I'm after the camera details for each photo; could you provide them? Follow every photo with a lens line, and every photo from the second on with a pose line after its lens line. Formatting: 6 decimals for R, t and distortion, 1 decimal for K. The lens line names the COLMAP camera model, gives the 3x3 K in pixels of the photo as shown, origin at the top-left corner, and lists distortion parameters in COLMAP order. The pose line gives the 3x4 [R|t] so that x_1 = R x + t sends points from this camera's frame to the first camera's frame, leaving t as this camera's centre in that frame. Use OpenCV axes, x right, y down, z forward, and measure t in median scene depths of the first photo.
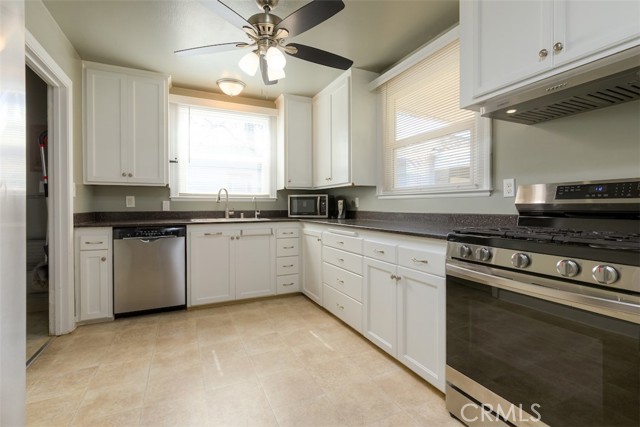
lens RADIAL K [[302.8, 0, 320.3], [0, 302.8, 208.5], [0, 0, 1]] dist [-0.003287, 0.002247]
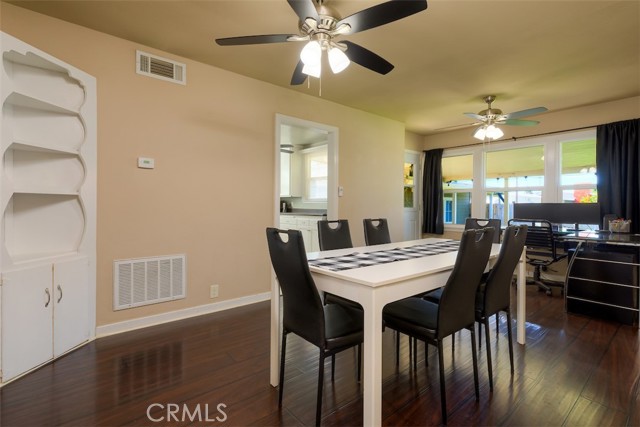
lens RADIAL K [[302.8, 0, 322.3], [0, 302.8, 210.4], [0, 0, 1]] dist [-0.003287, 0.002247]
pose [[0.965131, 0.003427, 0.261745, -0.295215], [-0.005321, 0.999965, 0.006528, 0.009603], [-0.261713, -0.007693, 0.965115, -1.395013]]
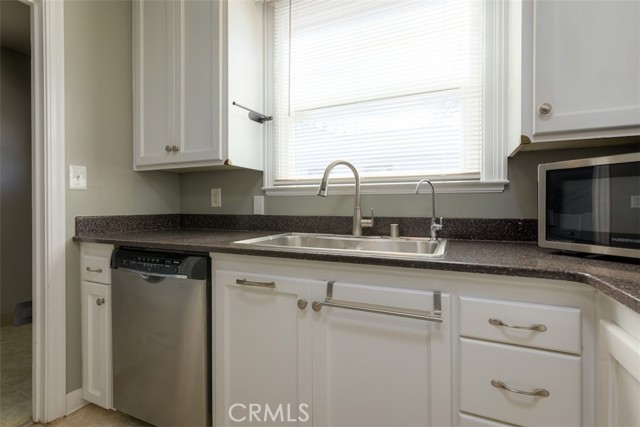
lens RADIAL K [[302.8, 0, 320.4], [0, 302.8, 208.3], [0, 0, 1]] dist [-0.003287, 0.002247]
pose [[0.656707, 0.007741, -0.754106, -0.041755], [-0.008247, 0.999961, 0.003083, -0.006704], [0.754101, 0.004195, 0.656746, 0.945867]]
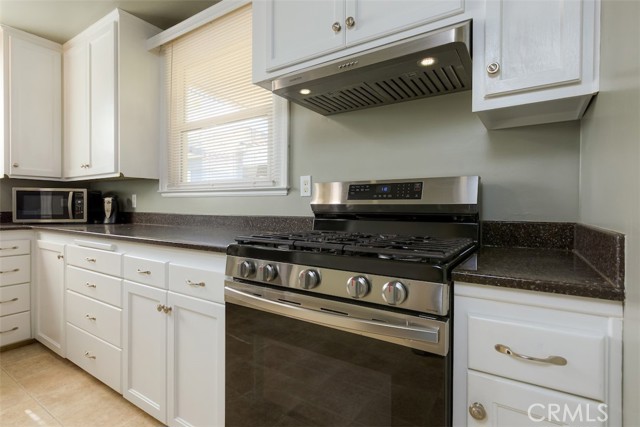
lens RADIAL K [[323.5, 0, 314.5], [0, 323.5, 209.1], [0, 0, 1]] dist [-0.009252, 0.002113]
pose [[0.852576, 0.003430, 0.522592, 0.112912], [-0.002912, 0.999994, -0.001812, -0.000100], [-0.522595, 0.000023, 0.852581, 0.136987]]
